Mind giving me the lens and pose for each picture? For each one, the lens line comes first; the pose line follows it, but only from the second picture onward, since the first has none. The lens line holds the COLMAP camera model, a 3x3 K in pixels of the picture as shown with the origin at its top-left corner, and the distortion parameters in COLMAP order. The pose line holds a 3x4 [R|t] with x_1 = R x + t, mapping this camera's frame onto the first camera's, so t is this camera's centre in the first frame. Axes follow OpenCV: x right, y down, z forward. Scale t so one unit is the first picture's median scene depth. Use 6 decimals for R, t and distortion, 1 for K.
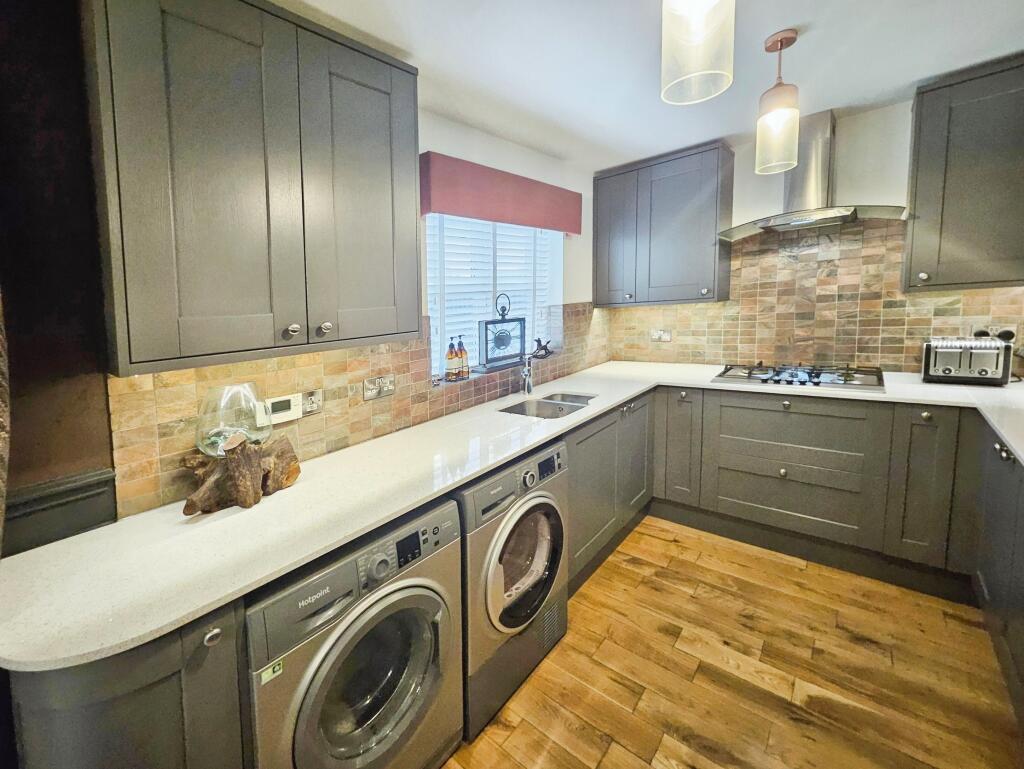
lens RADIAL K [[419.2, 0, 502.6], [0, 419.2, 388.0], [0, 0, 1]] dist [-0.000190, -0.000266]
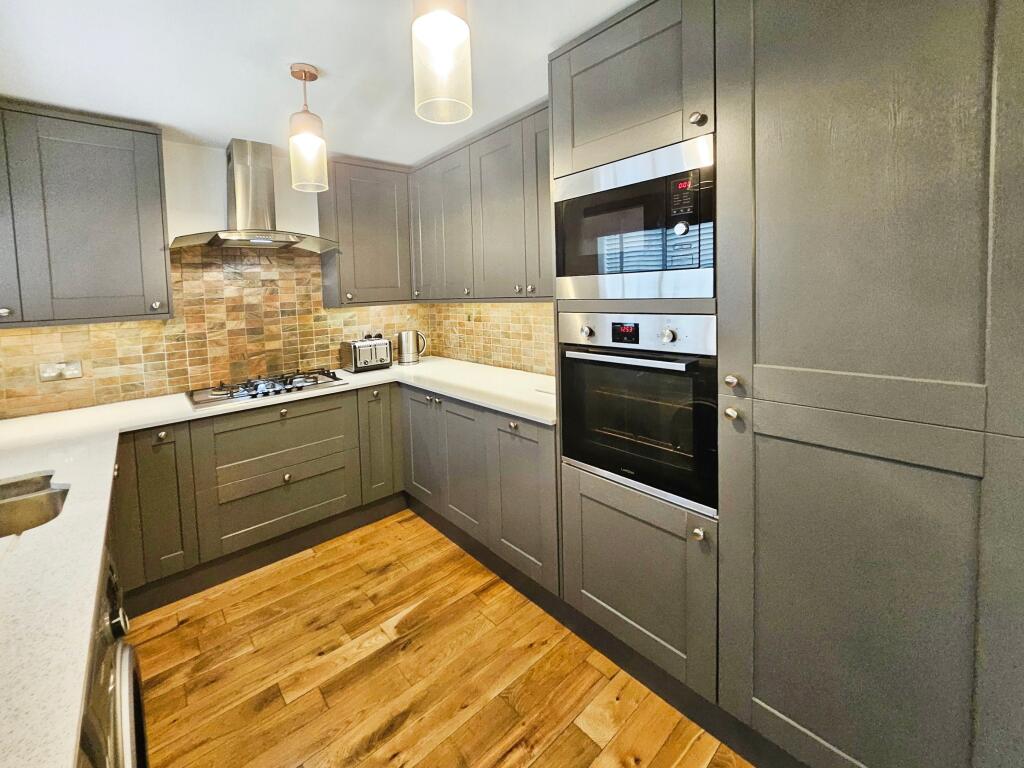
lens RADIAL K [[419.2, 0, 502.6], [0, 419.2, 387.5], [0, 0, 1]] dist [-0.000190, -0.000266]
pose [[0.152288, -0.162168, 0.974941, -0.247291], [0.228448, 0.965509, 0.124915, -0.026085], [-0.961572, 0.203700, 0.184082, 0.250712]]
